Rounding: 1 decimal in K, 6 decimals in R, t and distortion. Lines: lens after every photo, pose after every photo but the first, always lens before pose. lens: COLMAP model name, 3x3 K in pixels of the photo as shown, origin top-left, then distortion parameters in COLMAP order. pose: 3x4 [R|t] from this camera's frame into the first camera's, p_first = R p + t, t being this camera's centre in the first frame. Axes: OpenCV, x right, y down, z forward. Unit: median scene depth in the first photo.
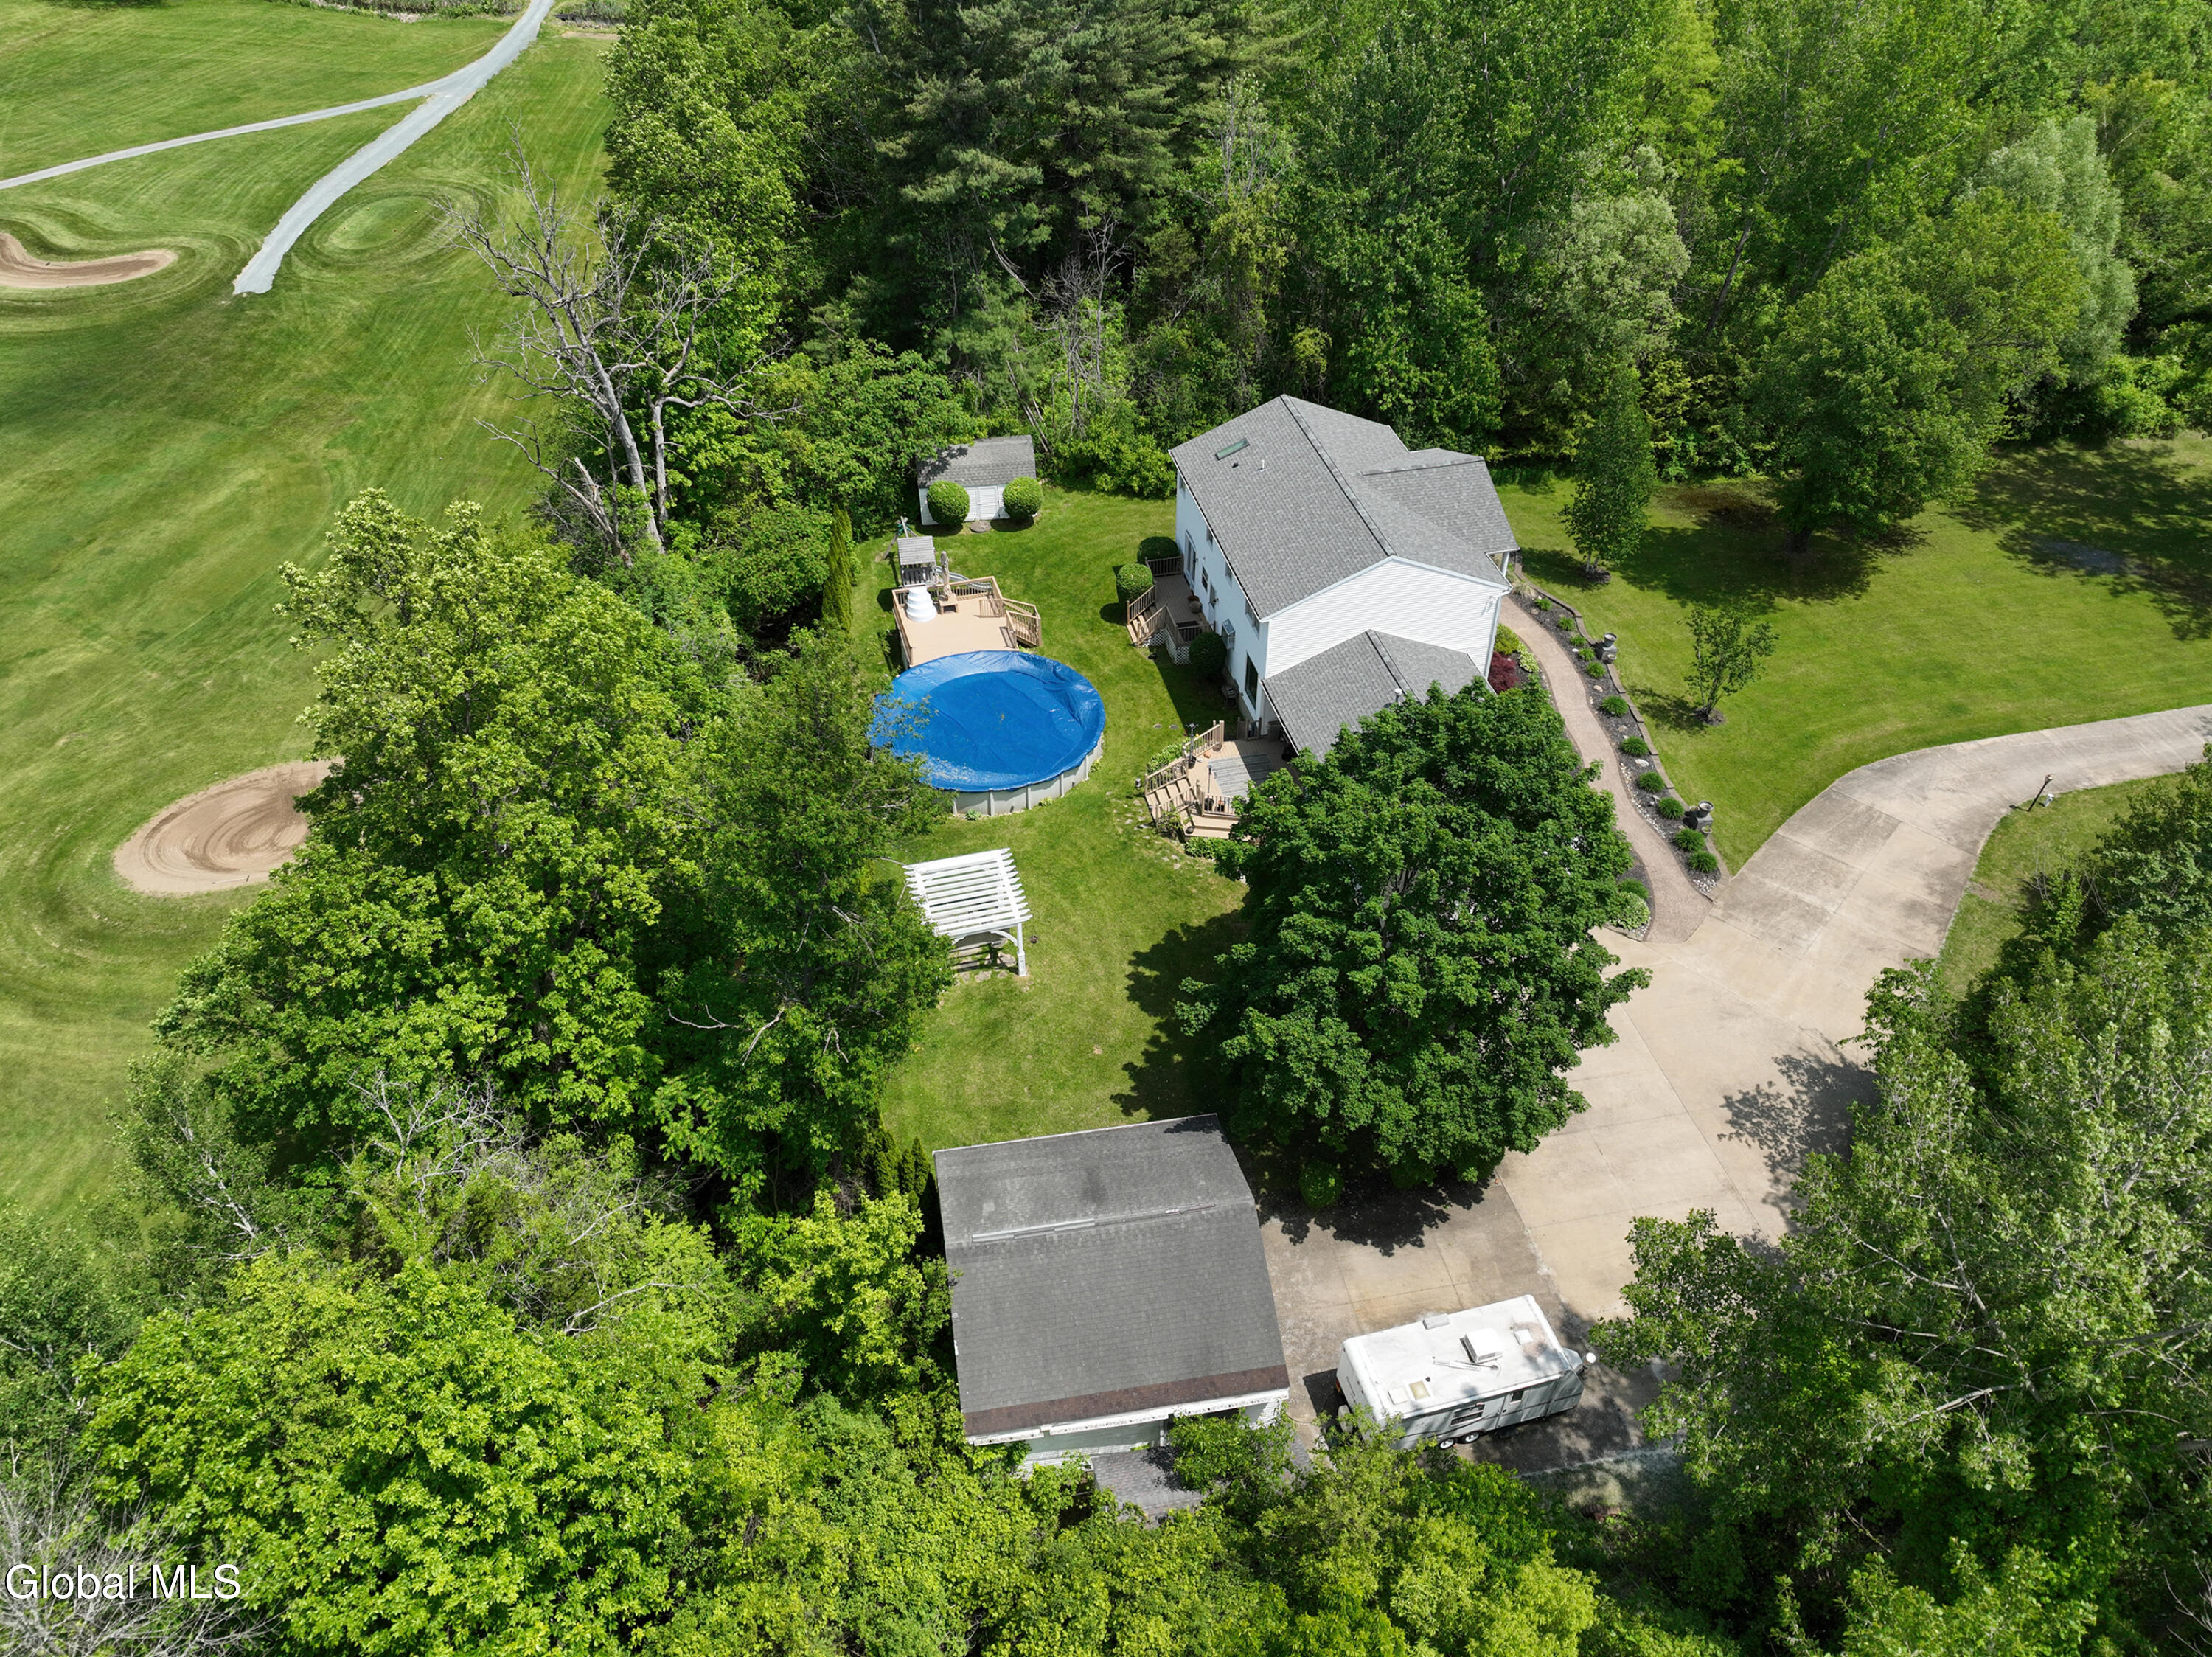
lens RADIAL K [[1681.4, 0, 1117.6], [0, 1681.4, 825.4], [0, 0, 1]] dist [-0.005336, 0.017755]
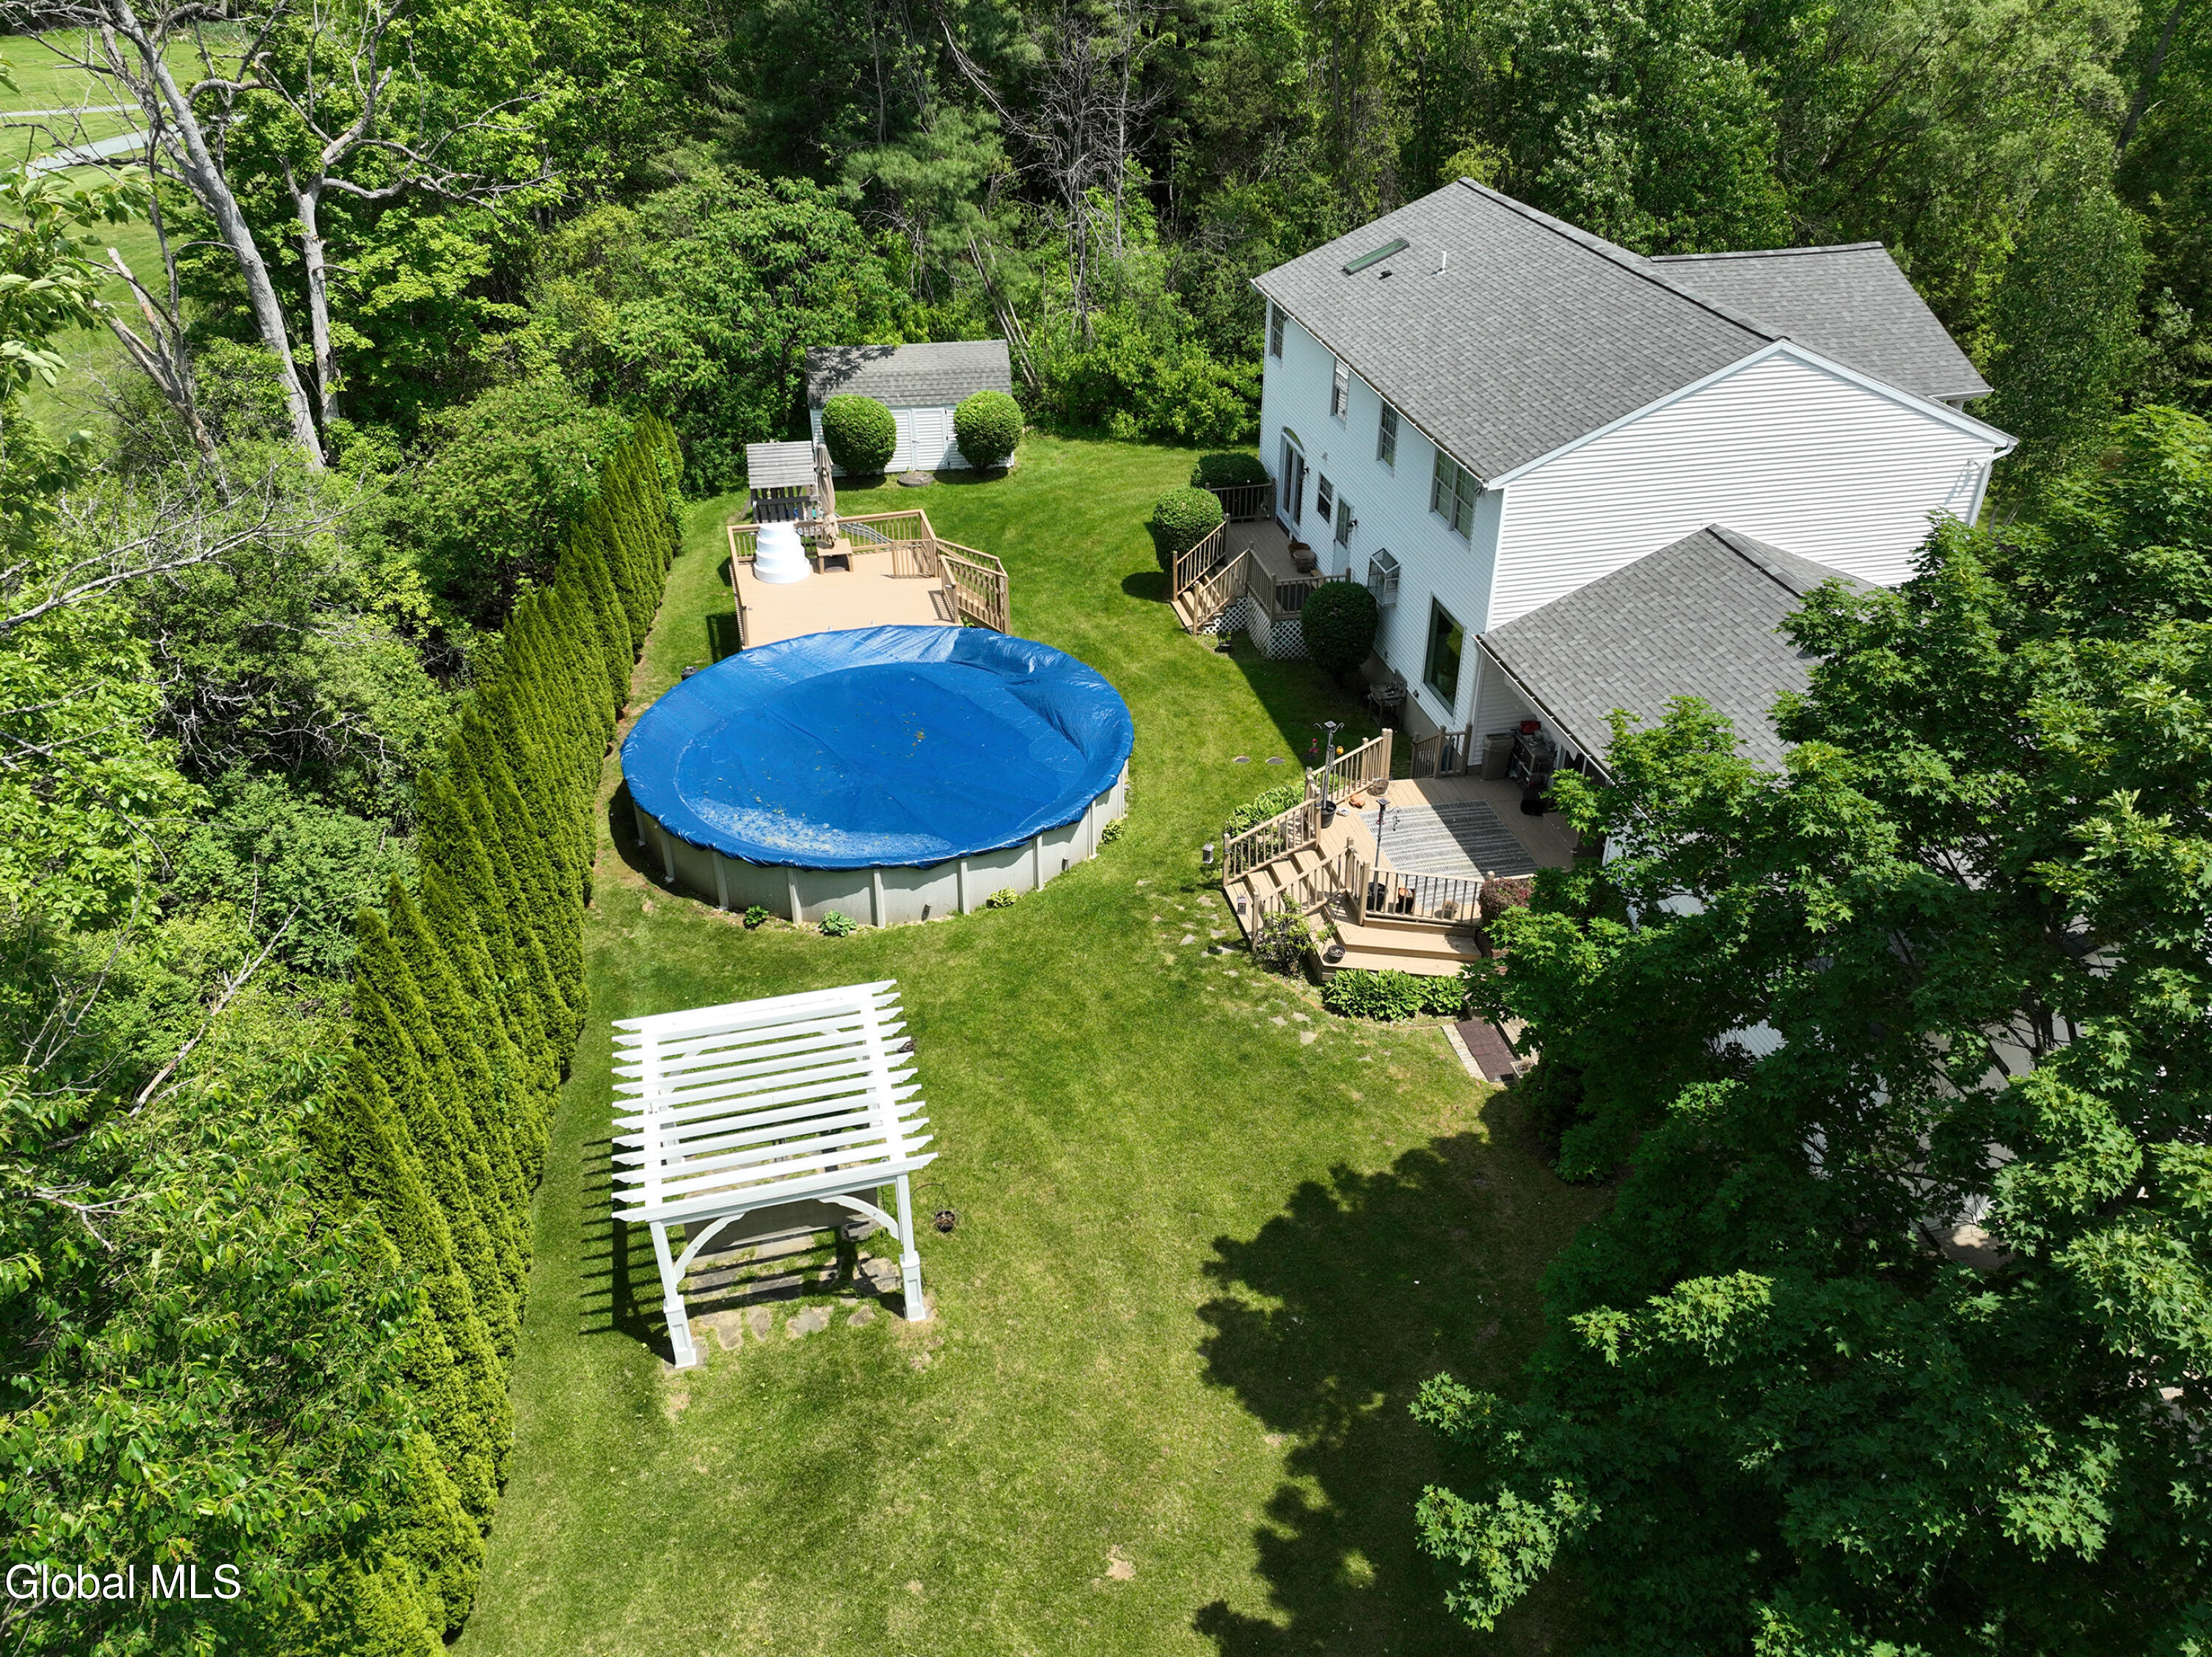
lens RADIAL K [[1681.4, 0, 1040.2], [0, 1681.4, 841.0], [0, 0, 1]] dist [-0.005336, 0.017755]
pose [[0.998486, -0.000989, -0.055005, -0.007321], [-0.006247, 0.991332, -0.131231, 0.027707], [0.054658, 0.131376, 0.989825, 0.514079]]
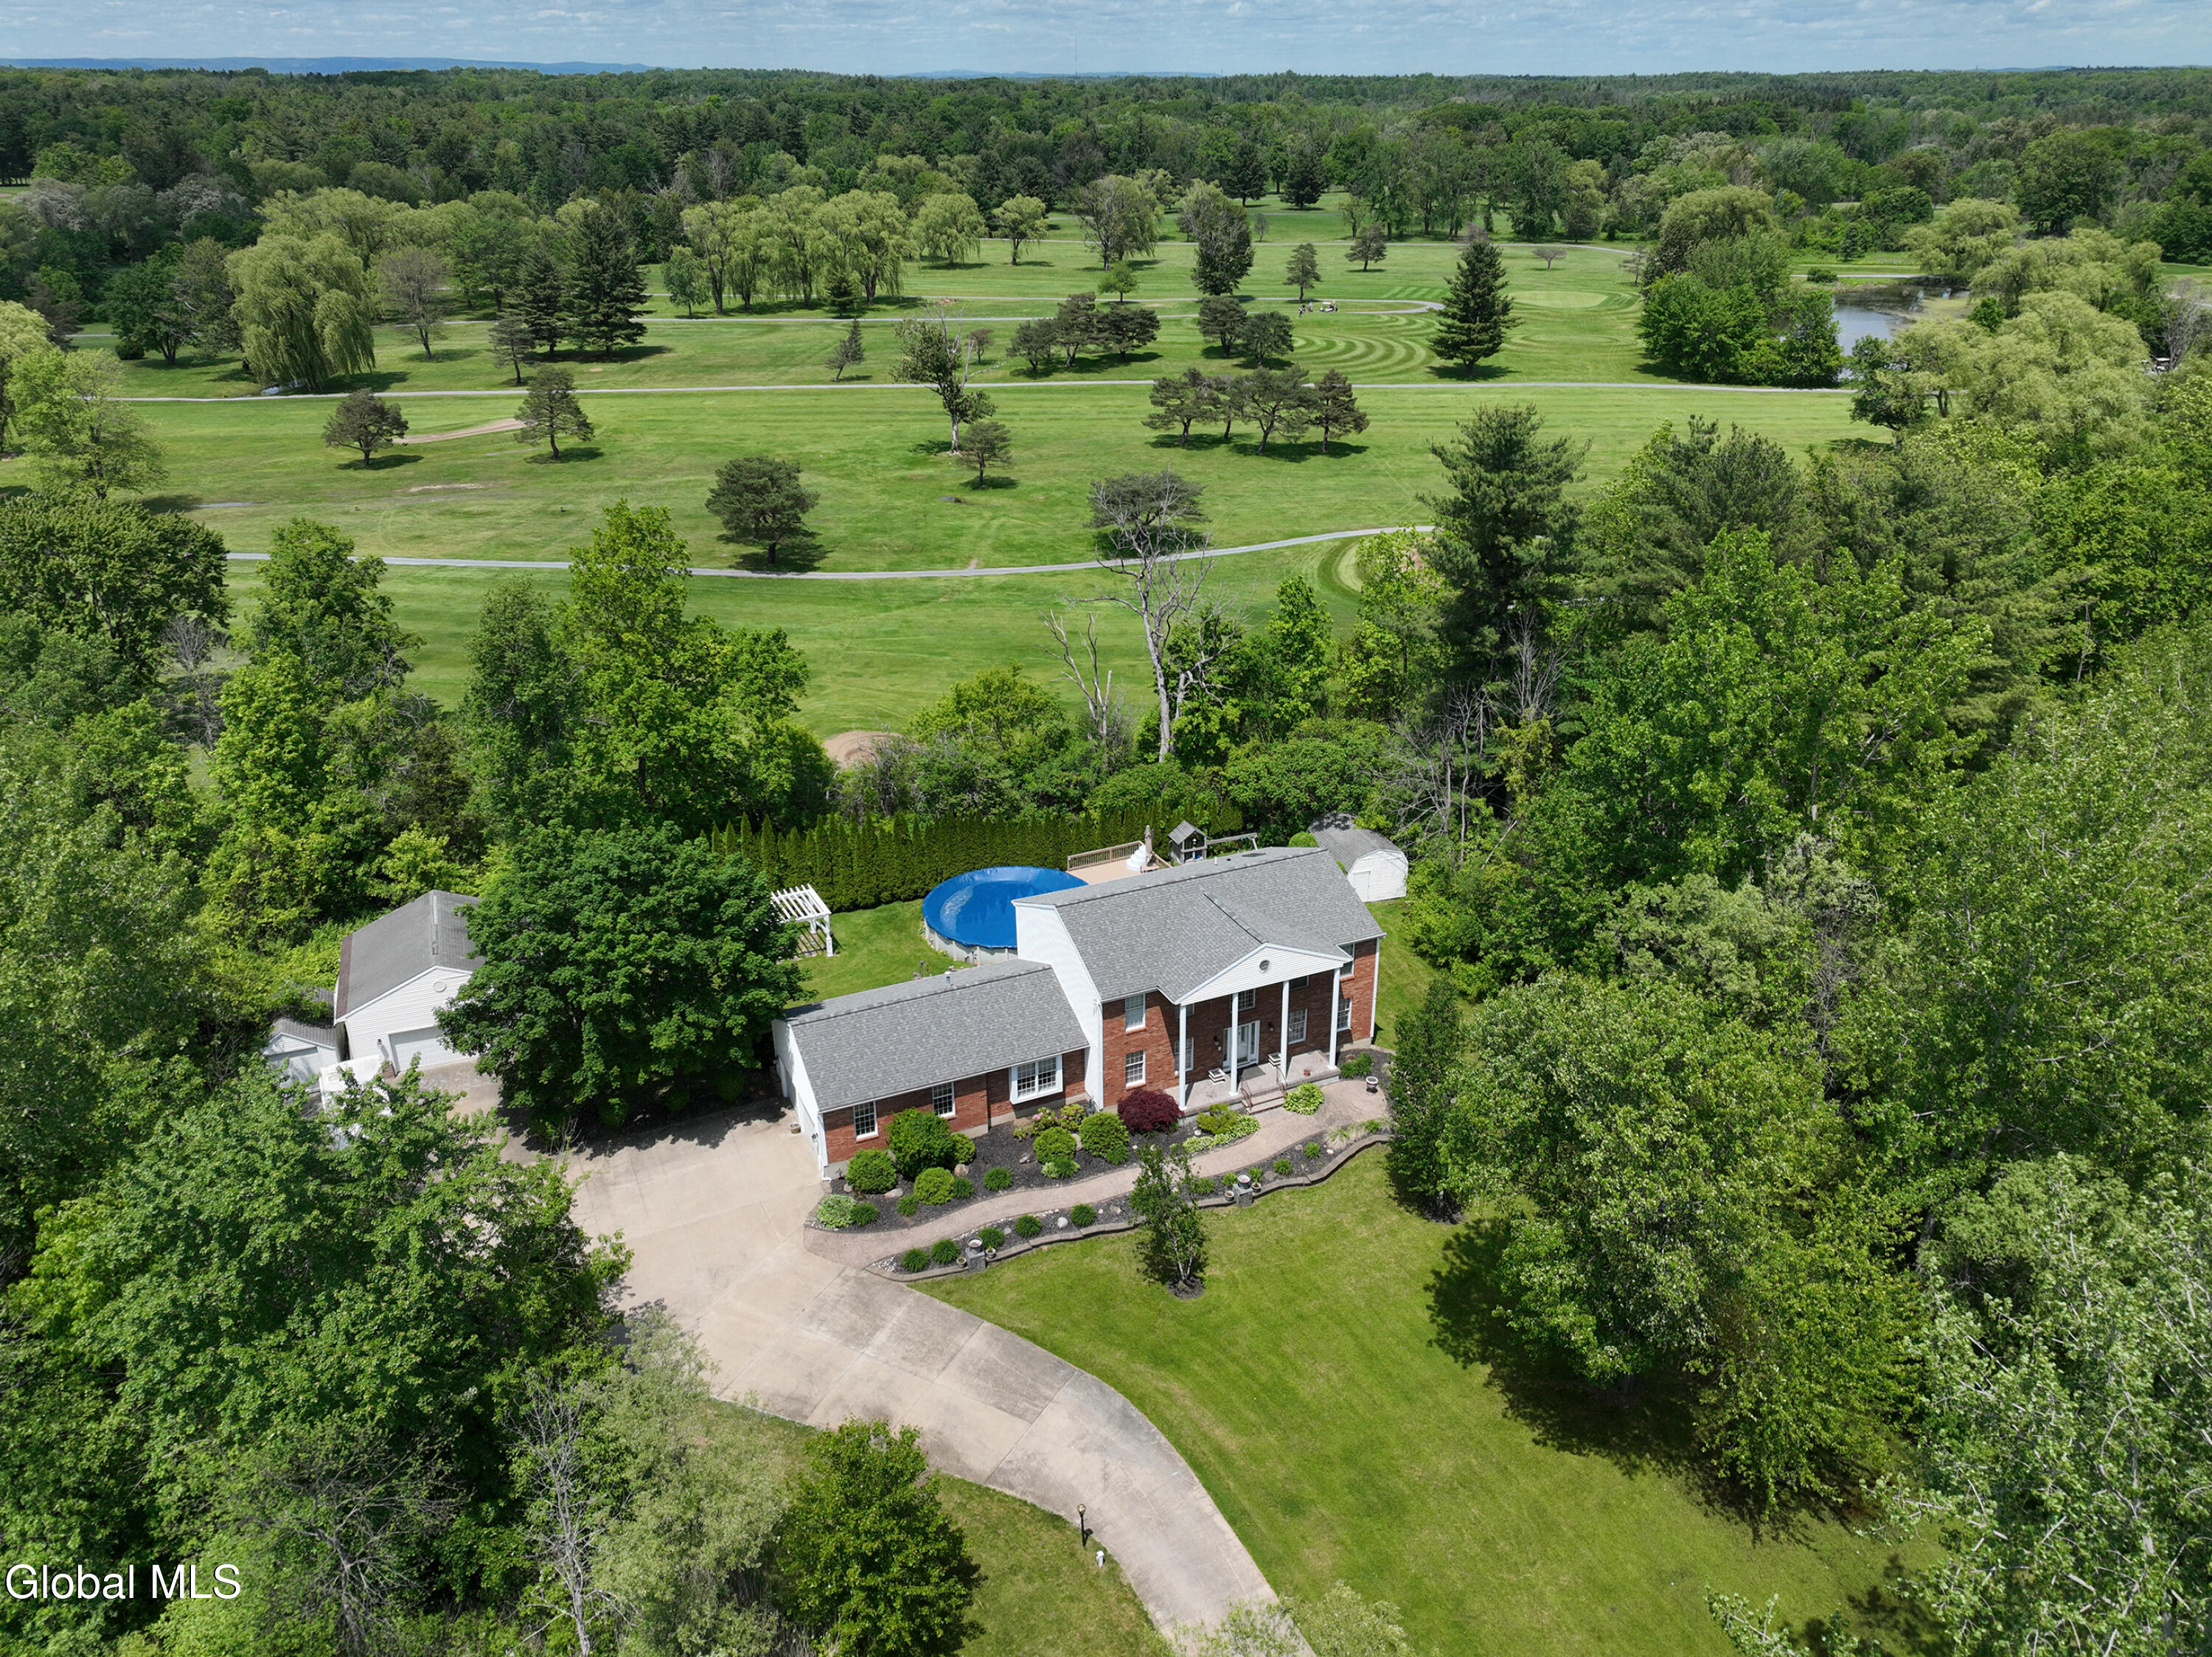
lens RADIAL K [[1681.4, 0, 1144.3], [0, 1681.4, 818.0], [0, 0, 1]] dist [-0.005336, 0.017755]
pose [[0.207459, 0.388899, -0.897618, 1.065834], [-0.631057, 0.754332, 0.180969, -0.406298], [0.747481, 0.528904, 0.401910, 0.492185]]
